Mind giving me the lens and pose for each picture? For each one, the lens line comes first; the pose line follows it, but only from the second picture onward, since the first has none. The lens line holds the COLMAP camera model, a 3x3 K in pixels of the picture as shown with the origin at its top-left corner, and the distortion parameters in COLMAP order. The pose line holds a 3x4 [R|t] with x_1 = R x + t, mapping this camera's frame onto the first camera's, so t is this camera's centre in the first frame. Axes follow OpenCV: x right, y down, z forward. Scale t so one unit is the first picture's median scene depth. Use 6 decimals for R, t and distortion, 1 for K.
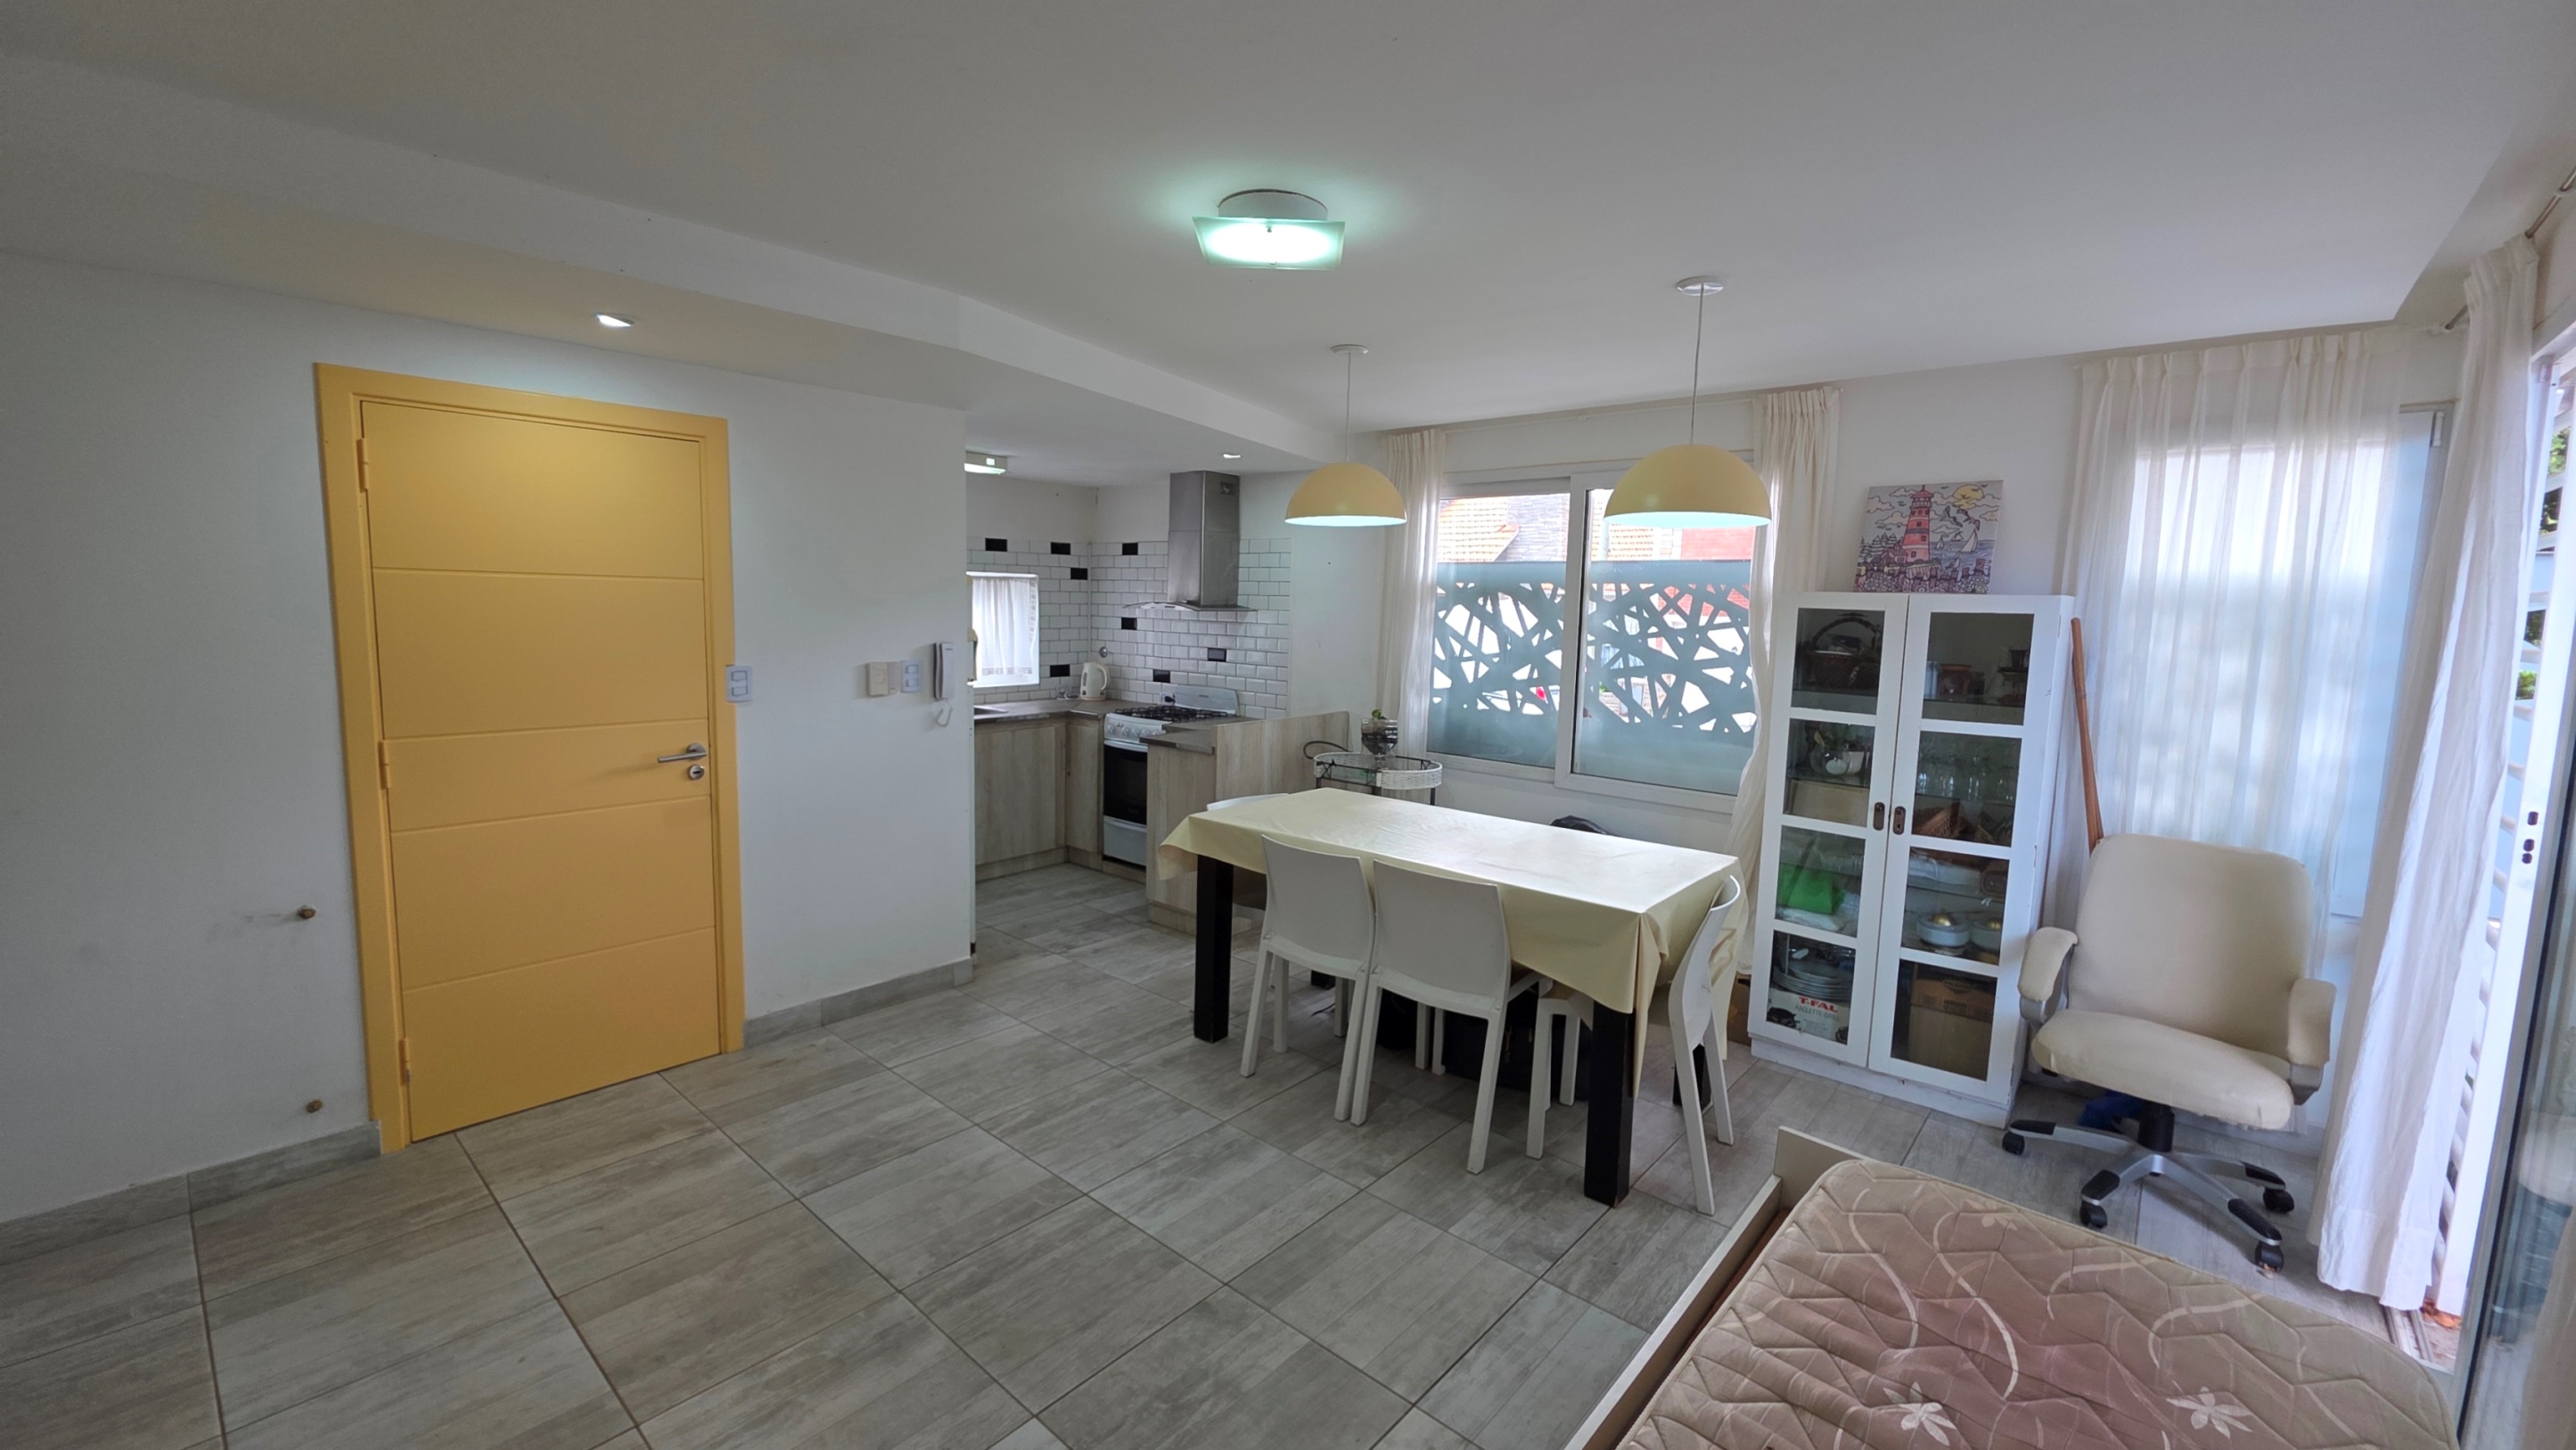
lens RADIAL K [[1023.3, 0, 1287.4], [0, 1023.3, 711.0], [0, 0, 1]] dist [0.015799, -0.009922]
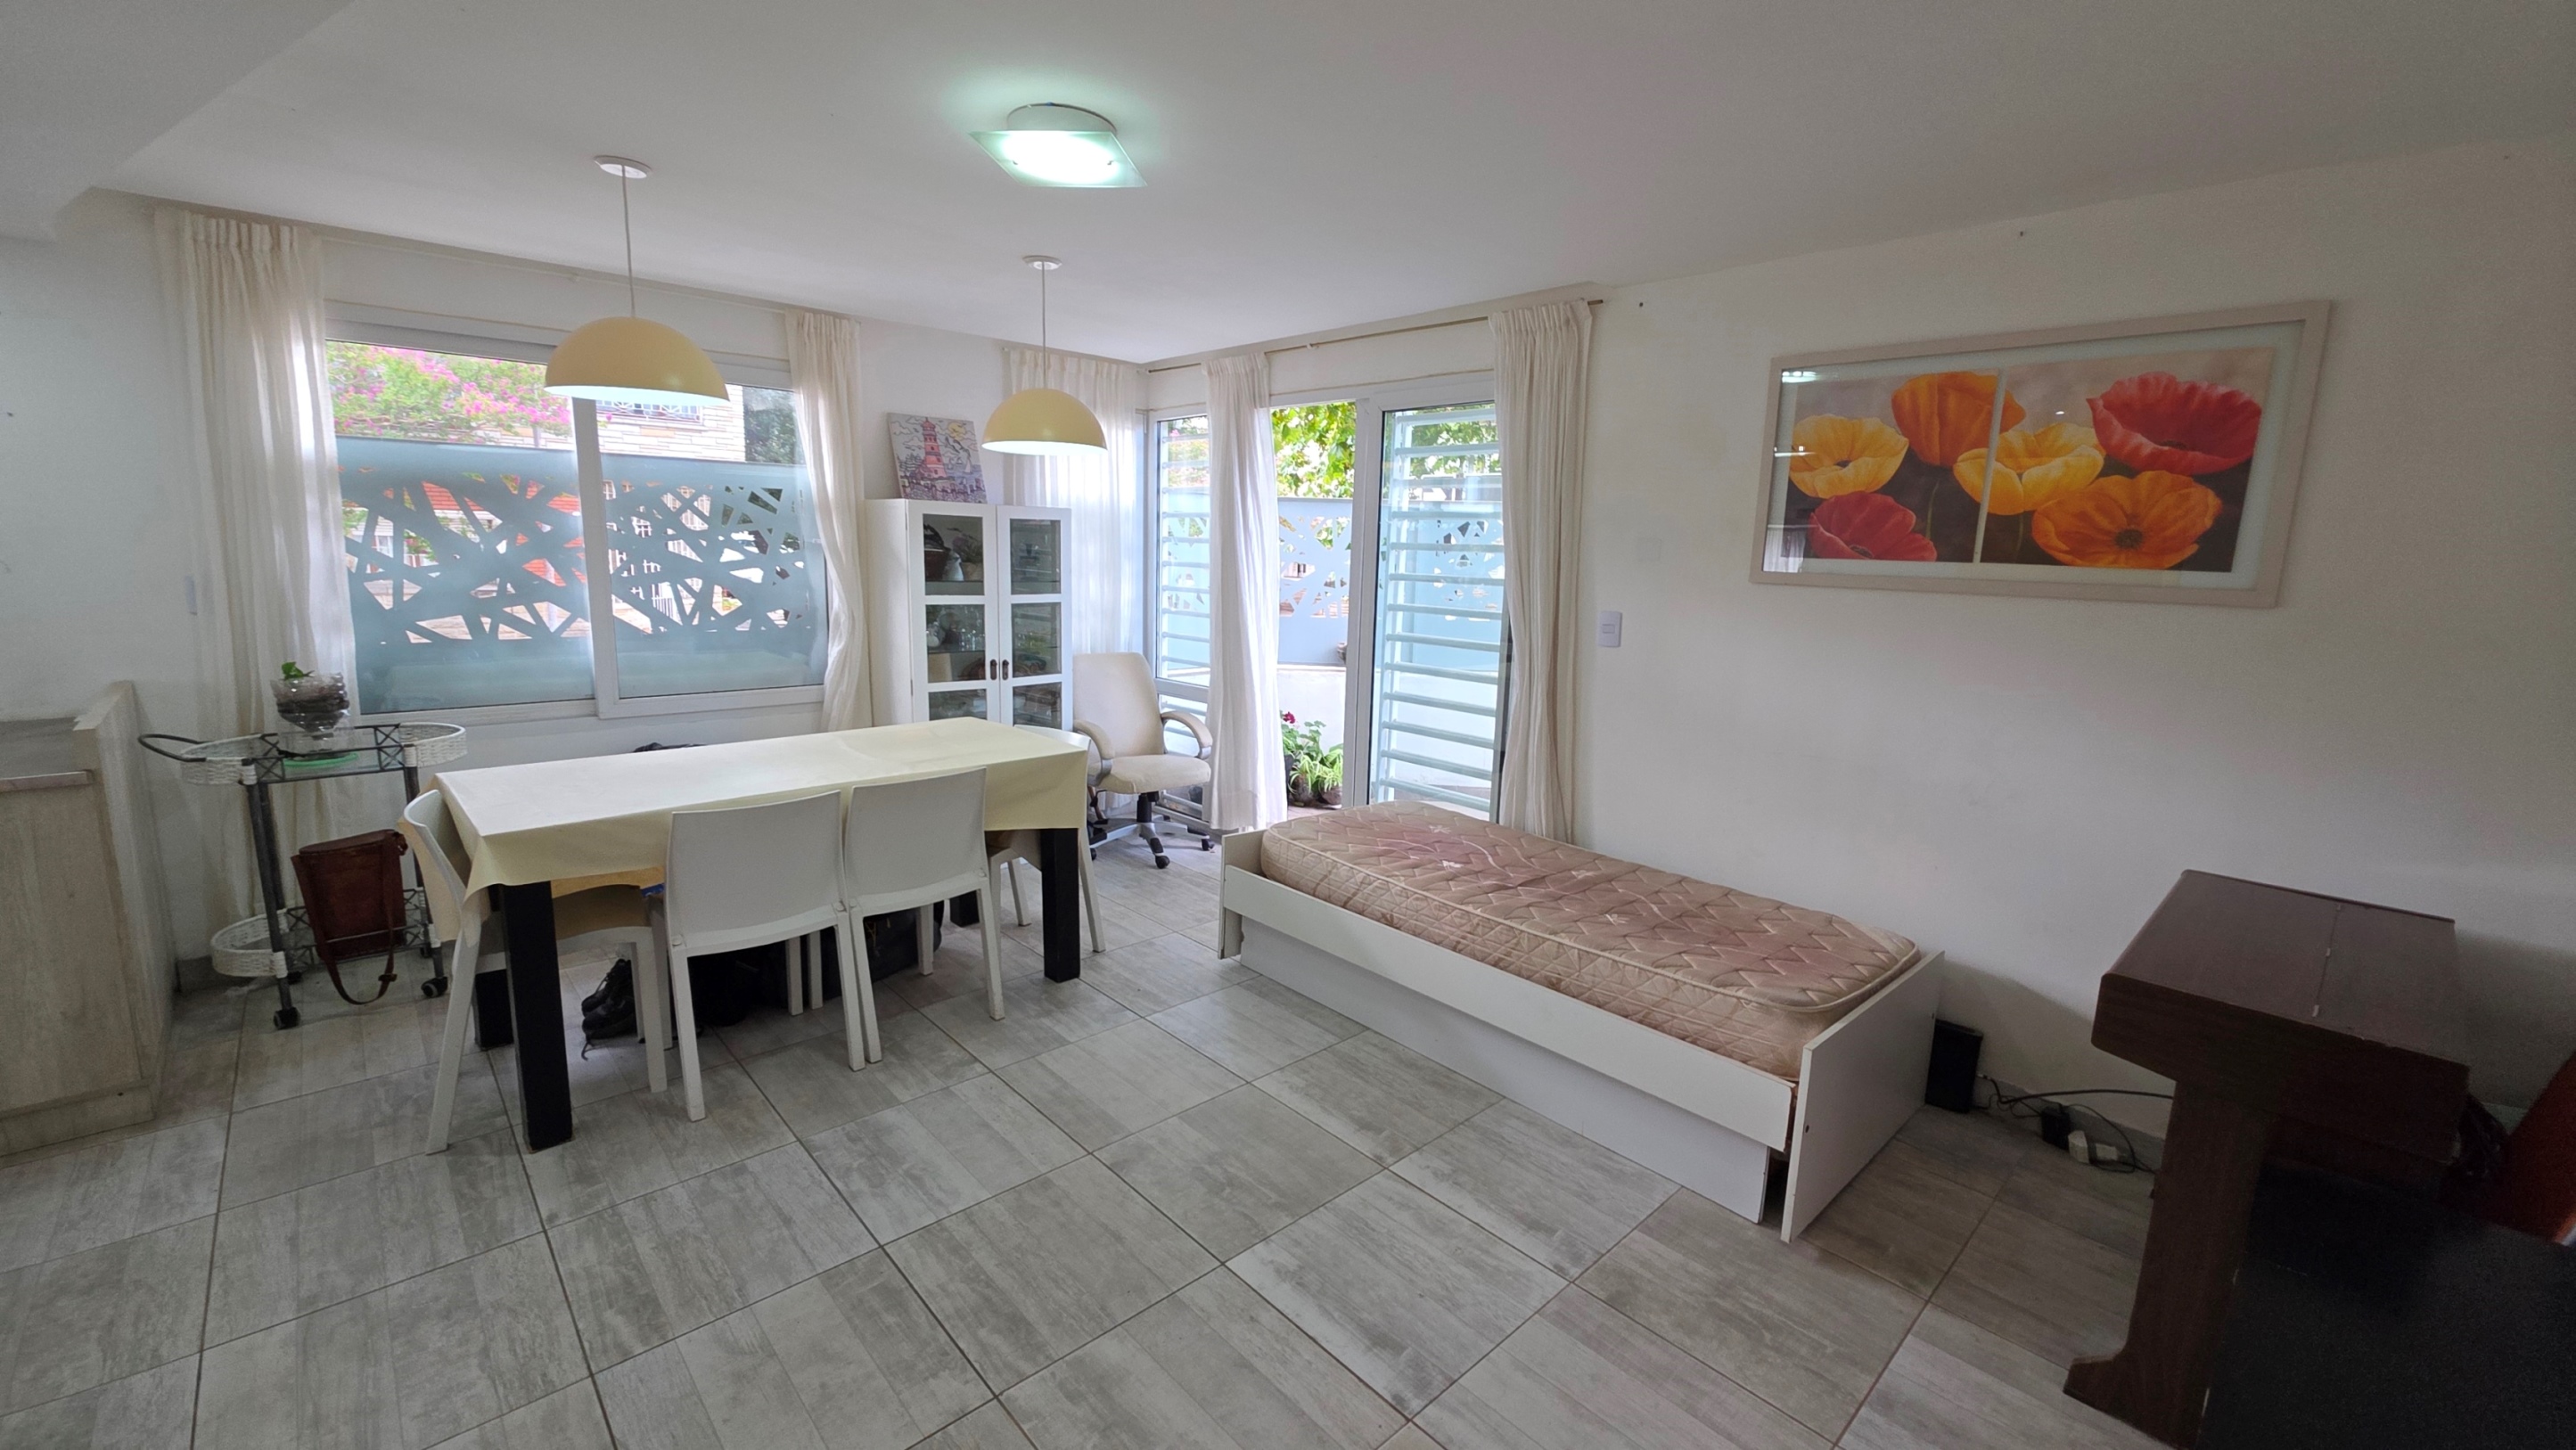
lens RADIAL K [[1023.3, 0, 1287.4], [0, 1023.3, 711.0], [0, 0, 1]] dist [0.015799, -0.009922]
pose [[0.100494, -0.184133, 0.977750, -0.509765], [0.081371, 0.980954, 0.176373, -0.036453], [-0.991605, 0.061836, 0.113563, 0.324411]]
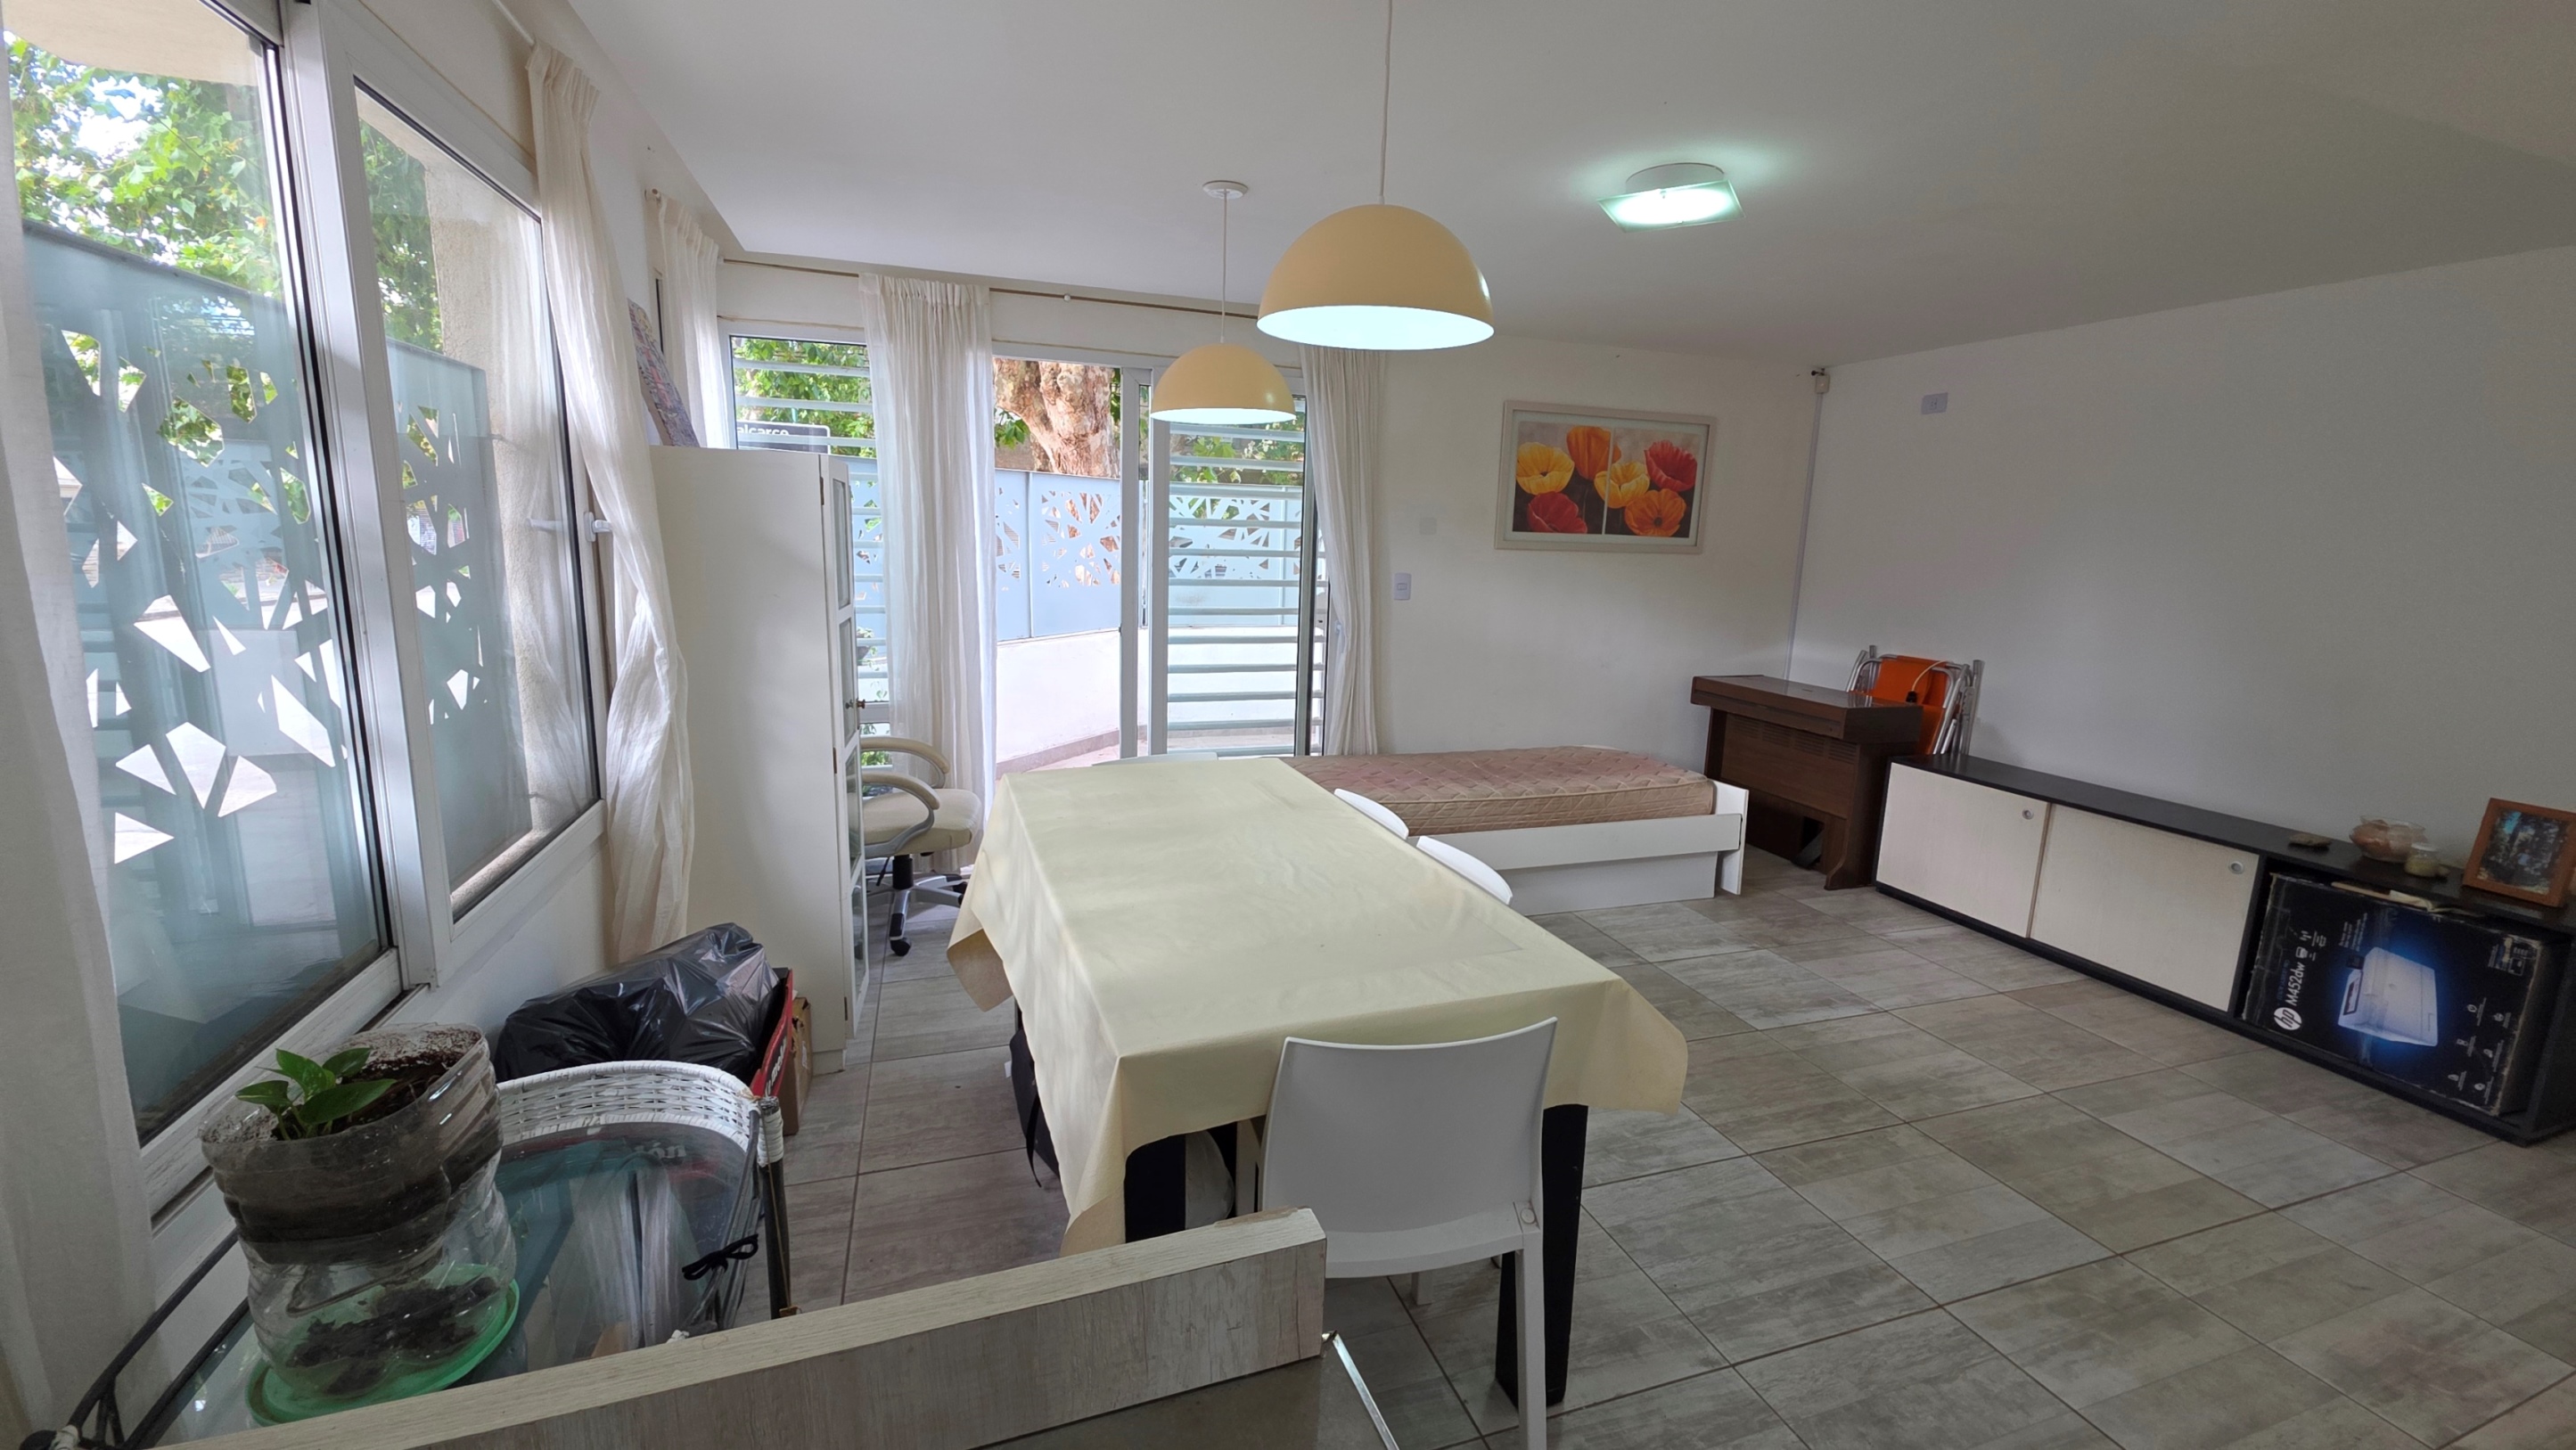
lens RADIAL K [[1023.3, 0, 1287.4], [0, 1023.3, 711.0], [0, 0, 1]] dist [0.015799, -0.009922]
pose [[-0.864820, -0.138786, 0.482519, -0.132485], [0.001799, 0.960173, 0.279399, -0.106387], [-0.502079, 0.242498, -0.830128, 1.094678]]
